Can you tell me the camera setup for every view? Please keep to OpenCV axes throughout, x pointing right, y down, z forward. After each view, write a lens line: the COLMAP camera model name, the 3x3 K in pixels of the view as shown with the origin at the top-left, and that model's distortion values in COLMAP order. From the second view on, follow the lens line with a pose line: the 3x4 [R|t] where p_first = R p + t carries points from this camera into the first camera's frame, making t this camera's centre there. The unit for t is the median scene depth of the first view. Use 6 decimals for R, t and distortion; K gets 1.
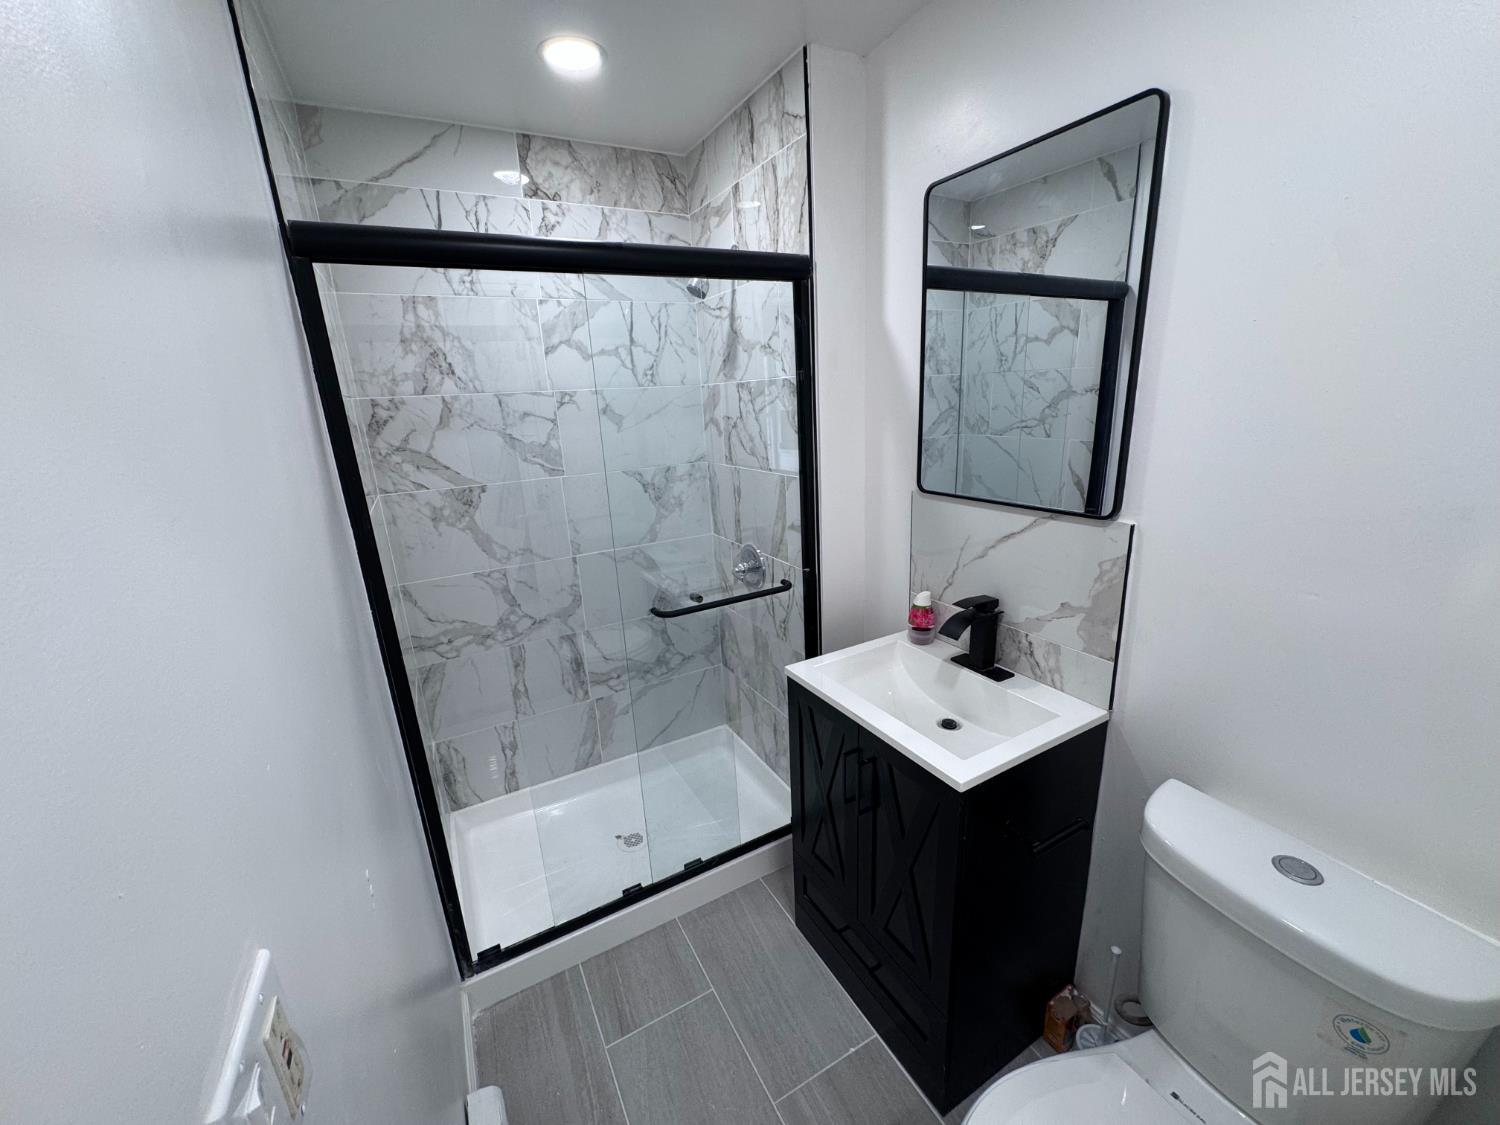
lens RADIAL K [[598.4, 0, 748.9], [0, 598.4, 559.7], [0, 0, 1]] dist [-0.009146, 0.001199]
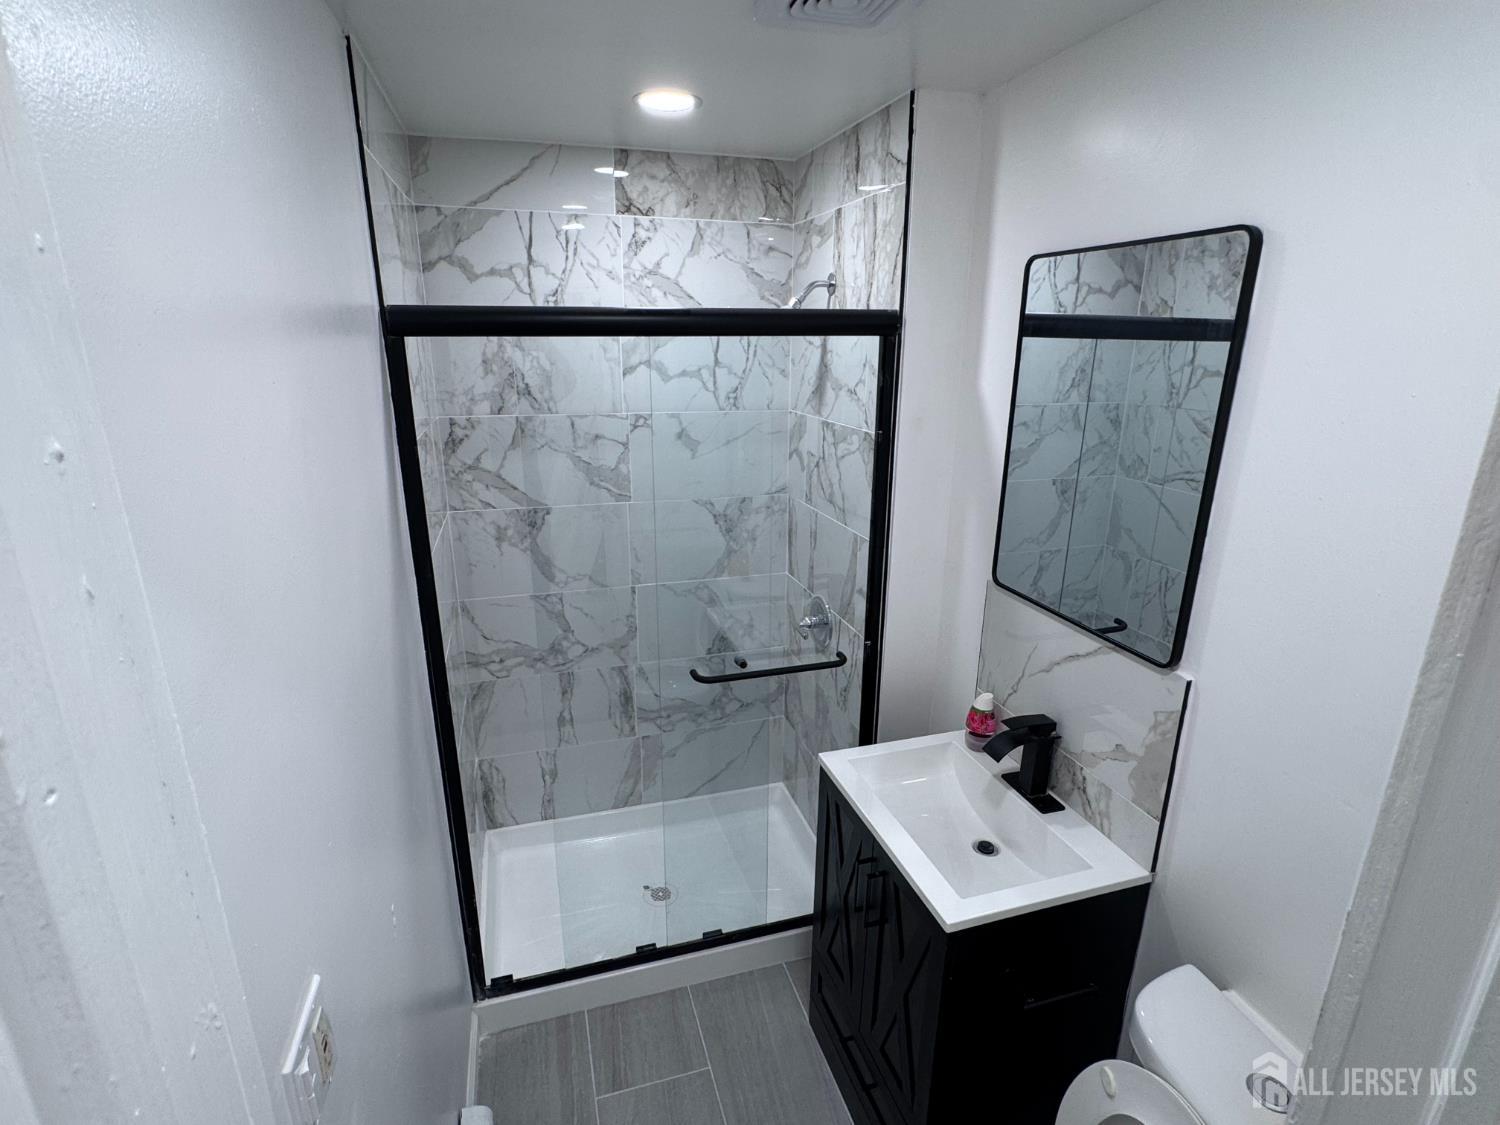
lens RADIAL K [[746.7, 0, 744.3], [0, 746.7, 559.0], [0, 0, 1]] dist [-0.010323, -0.003939]
pose [[0.976552, 0.112842, -0.183338, 0.112100], [-0.108262, 0.993512, 0.034833, -0.136064], [0.186079, -0.014168, 0.982433, -0.150732]]
